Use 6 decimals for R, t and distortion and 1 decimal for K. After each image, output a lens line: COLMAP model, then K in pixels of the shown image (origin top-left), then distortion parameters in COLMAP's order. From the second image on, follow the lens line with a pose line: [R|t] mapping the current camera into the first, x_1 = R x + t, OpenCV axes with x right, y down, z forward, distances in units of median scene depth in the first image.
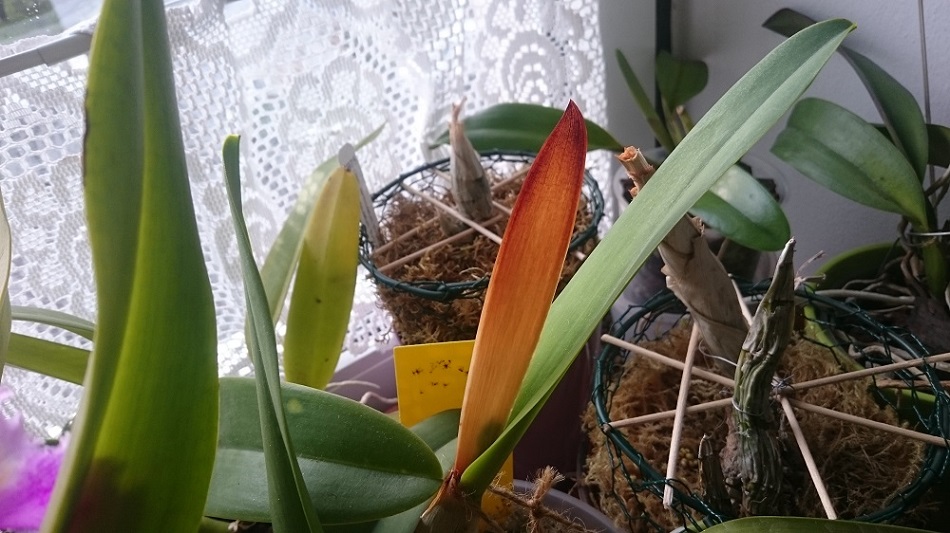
lens RADIAL K [[728.5, 0, 475.0], [0, 728.5, 266.5], [0, 0, 1]] dist [0.076868, -0.106662]
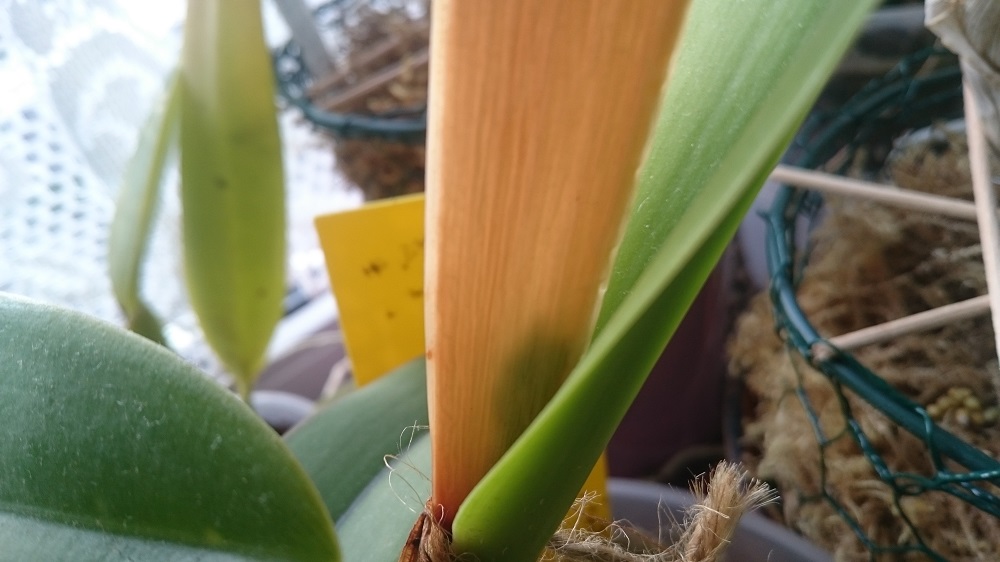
lens RADIAL K [[766.8, 0, 500.0], [0, 766.8, 281.0], [0, 0, 1]] dist [0.076868, -0.106662]
pose [[0.994974, -0.087252, -0.049124, 0.018663], [0.090225, 0.993993, 0.061955, 0.126656], [0.043423, -0.066076, 0.996869, 0.518083]]
